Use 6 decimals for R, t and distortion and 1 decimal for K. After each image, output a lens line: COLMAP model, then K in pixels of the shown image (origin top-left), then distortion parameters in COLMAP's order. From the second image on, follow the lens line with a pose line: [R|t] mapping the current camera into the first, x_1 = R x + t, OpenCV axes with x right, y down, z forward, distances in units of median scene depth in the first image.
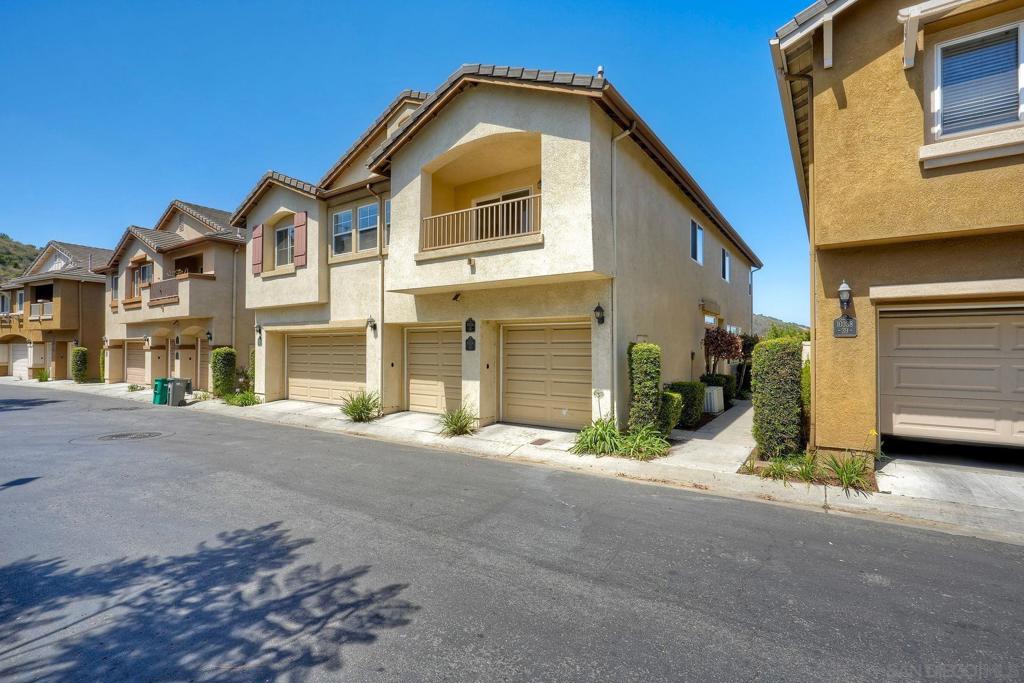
lens RADIAL K [[471.8, 0, 516.4], [0, 471.8, 340.7], [0, 0, 1]] dist [0.000251, 0.001216]
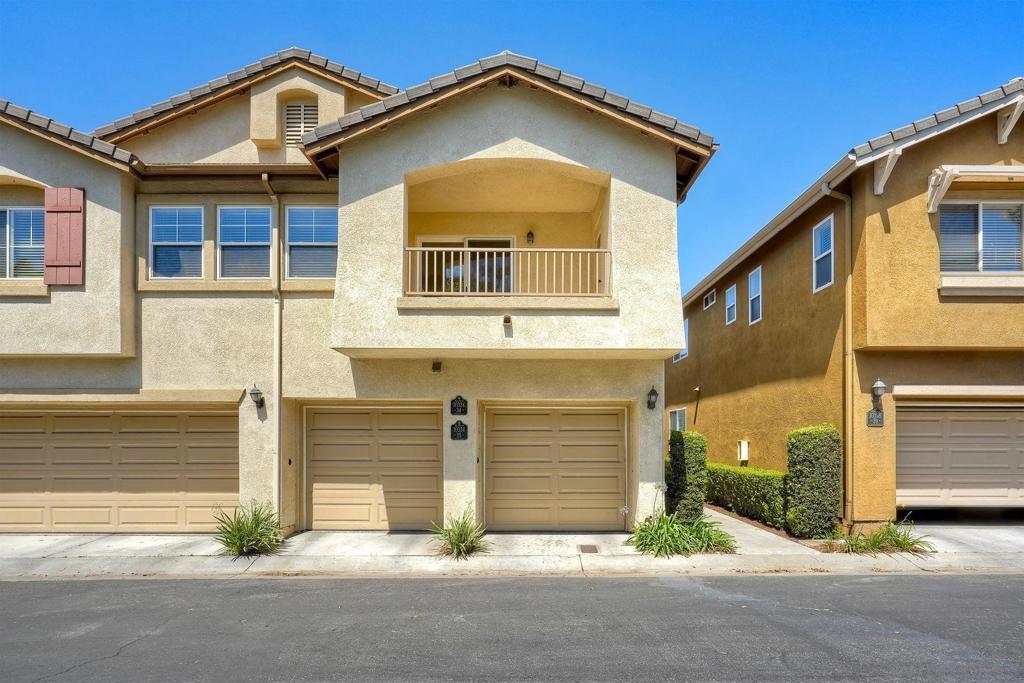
lens RADIAL K [[499.4, 0, 514.4], [0, 499.4, 431.6], [0, 0, 1]] dist [0.001805, 0.000456]
pose [[0.822131, 0.005896, 0.569268, -0.473311], [-0.008373, 0.999963, 0.001737, 0.006202], [-0.569237, -0.006194, 0.822150, 0.303063]]
